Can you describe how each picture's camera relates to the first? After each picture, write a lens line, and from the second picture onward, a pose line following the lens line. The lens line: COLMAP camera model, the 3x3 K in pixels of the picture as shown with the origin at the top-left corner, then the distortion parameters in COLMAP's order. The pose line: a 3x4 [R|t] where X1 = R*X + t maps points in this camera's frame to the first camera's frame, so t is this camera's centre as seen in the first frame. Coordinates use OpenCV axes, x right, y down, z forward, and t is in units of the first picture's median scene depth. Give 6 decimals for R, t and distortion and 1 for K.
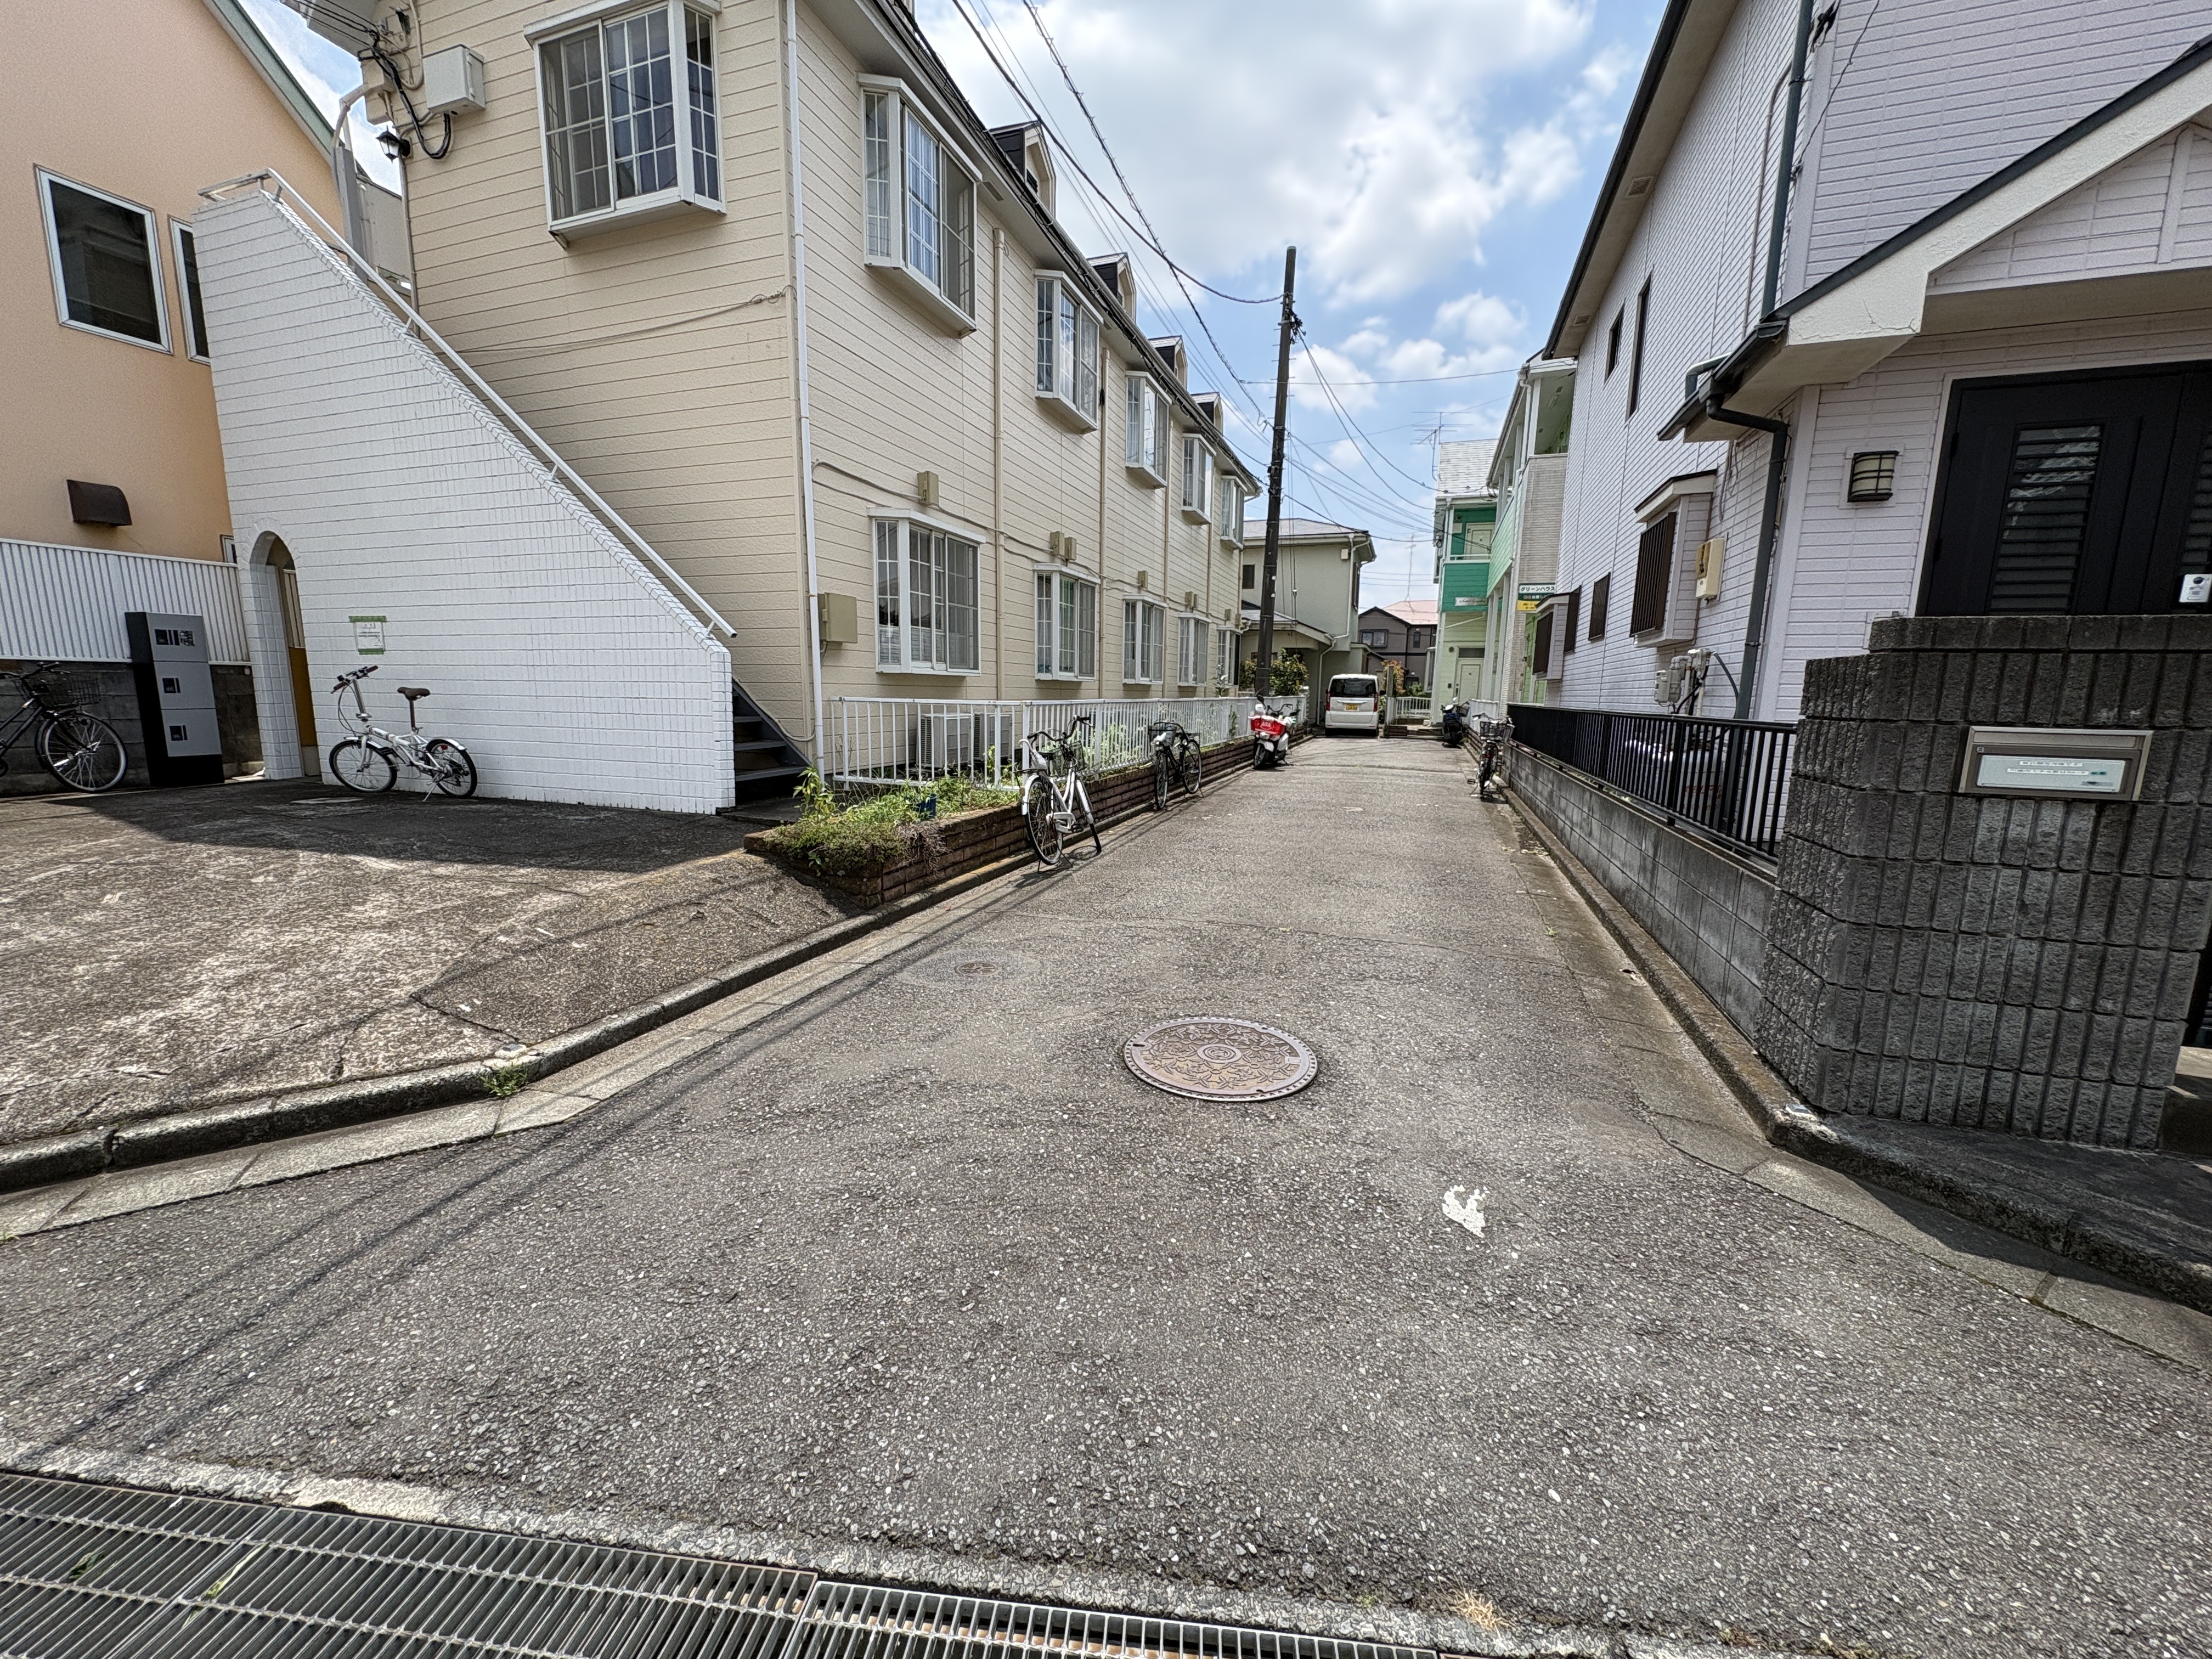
lens RADIAL K [[879.0, 0, 1104.8], [0, 879.0, 826.1], [0, 0, 1]] dist [-0.000745, -0.000257]
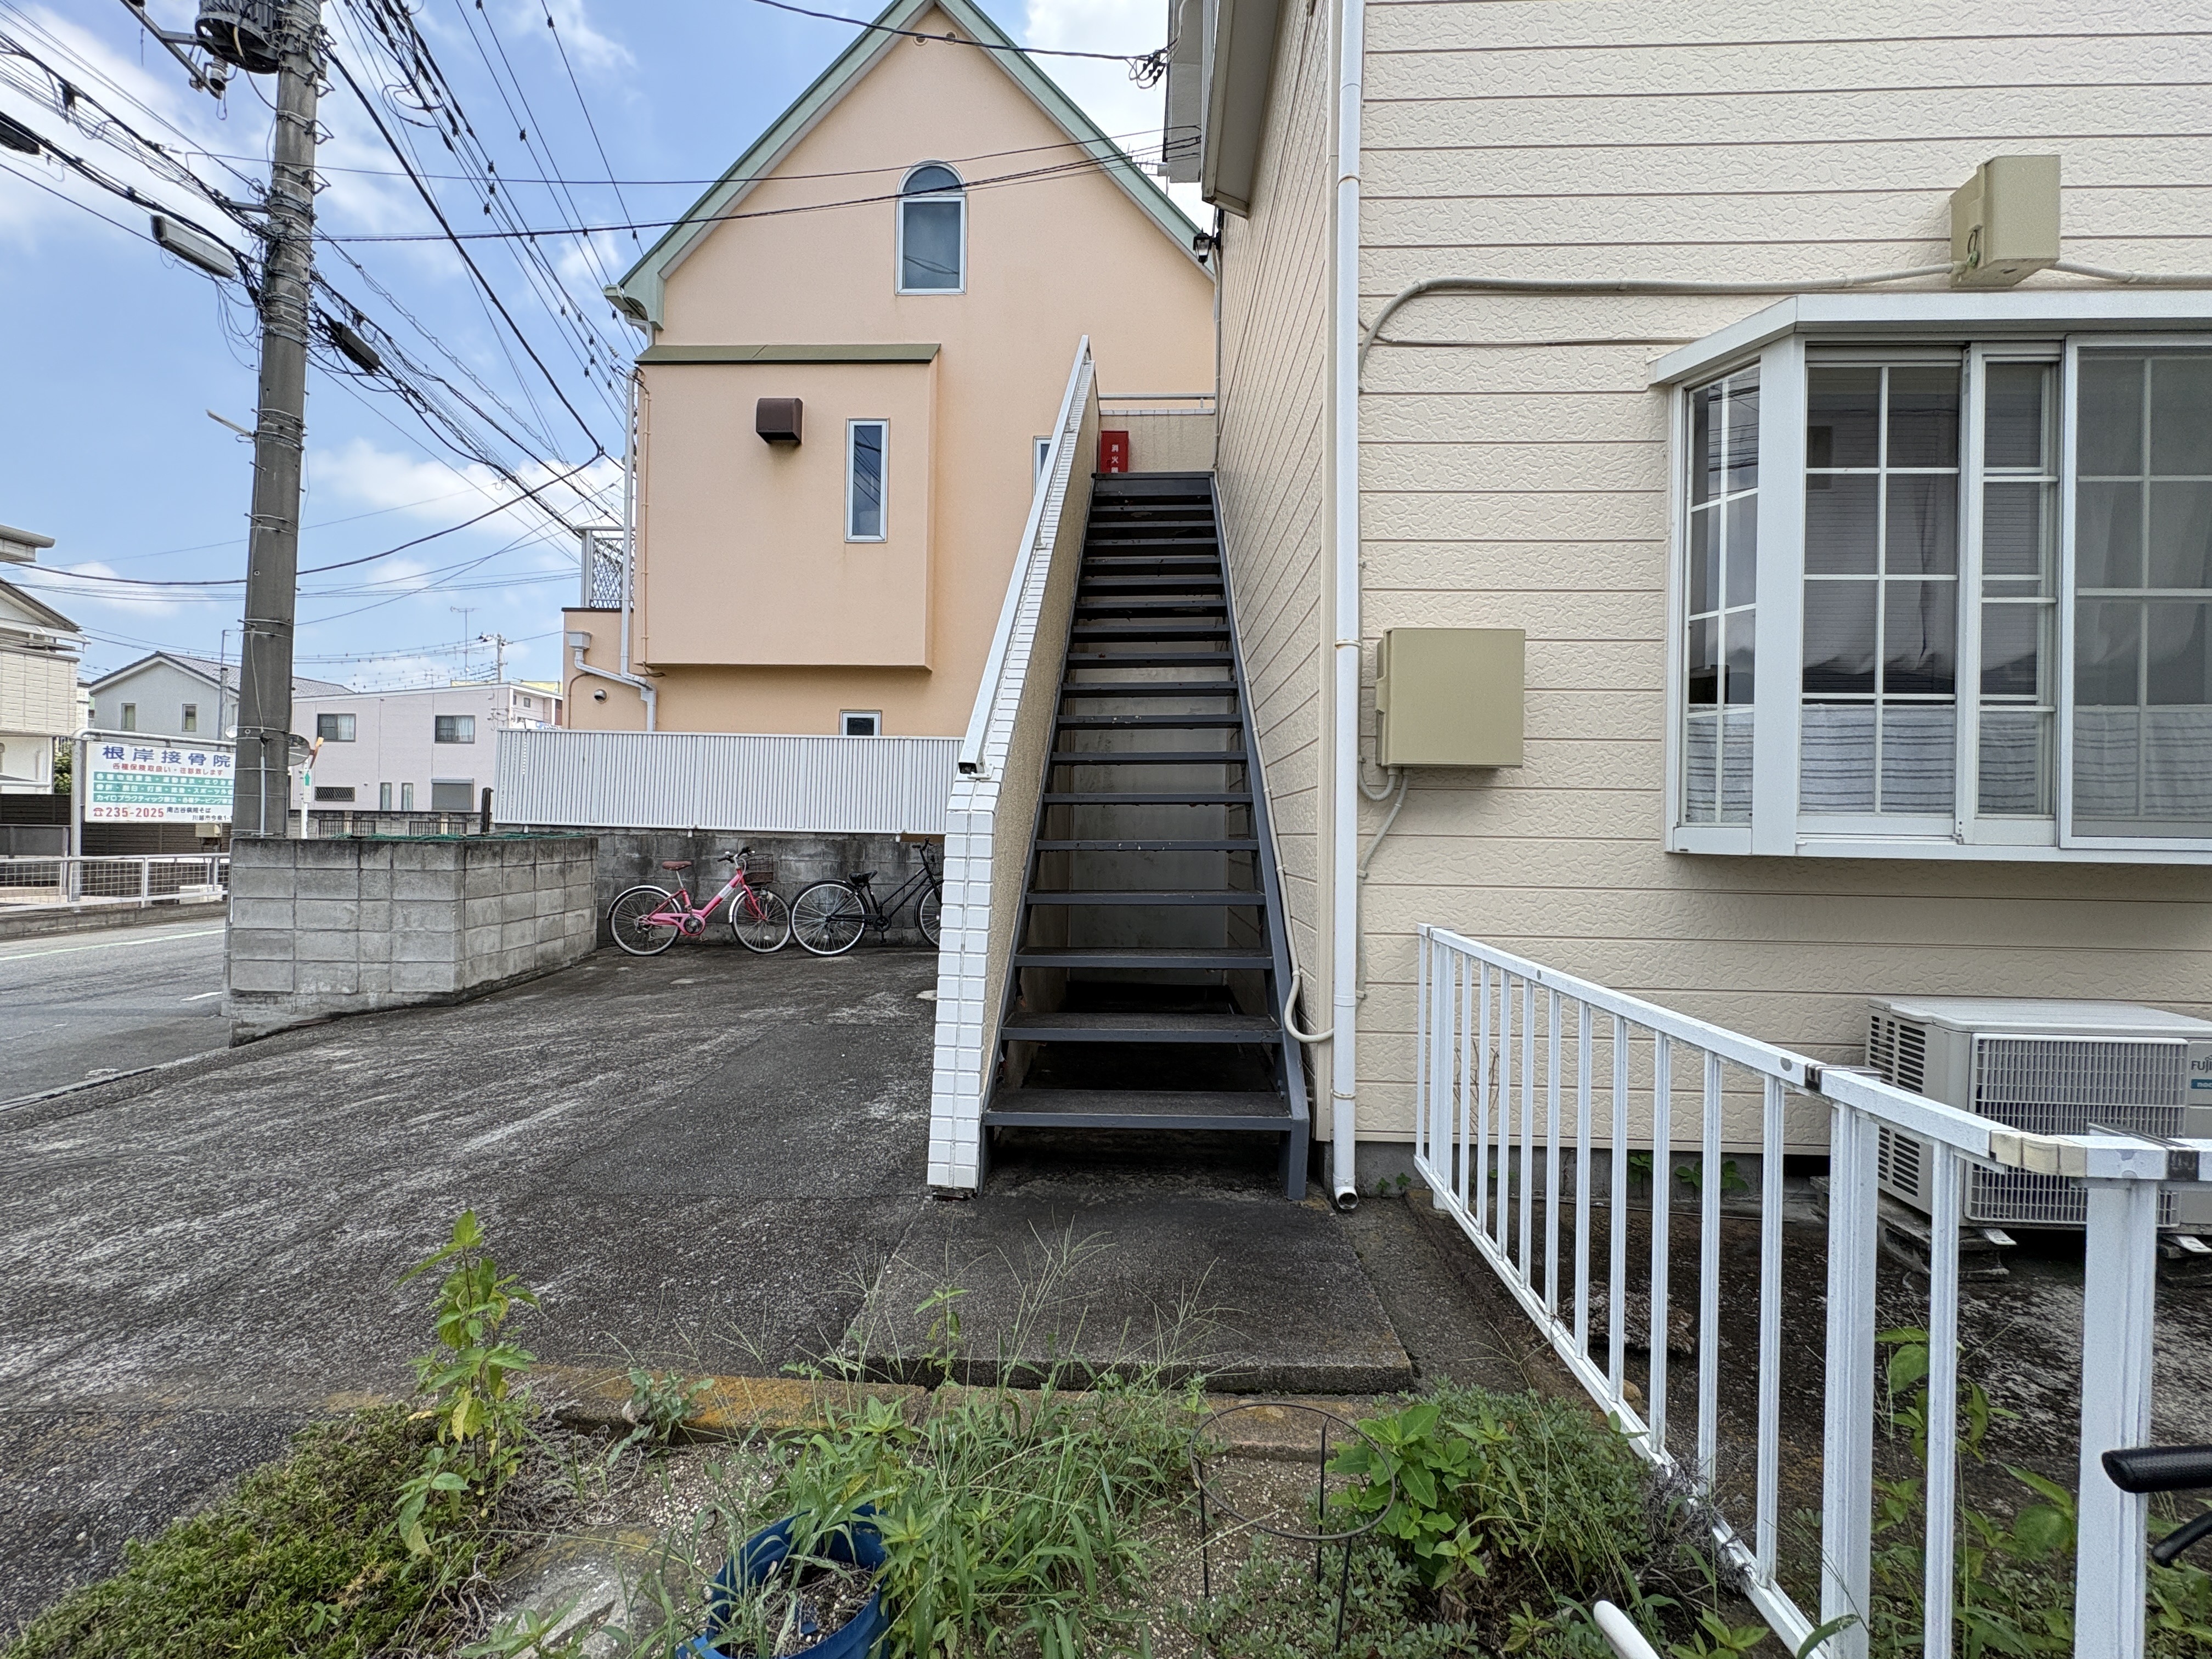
lens RADIAL K [[883.3, 0, 1101.8], [0, 883.3, 827.4], [0, 0, 1]] dist [0.000806, 0.000311]
pose [[0.292512, -0.012954, -0.956174, -0.014150], [-0.157339, 0.985629, -0.061486, -0.137470], [0.943229, 0.168429, 0.286270, 0.742754]]
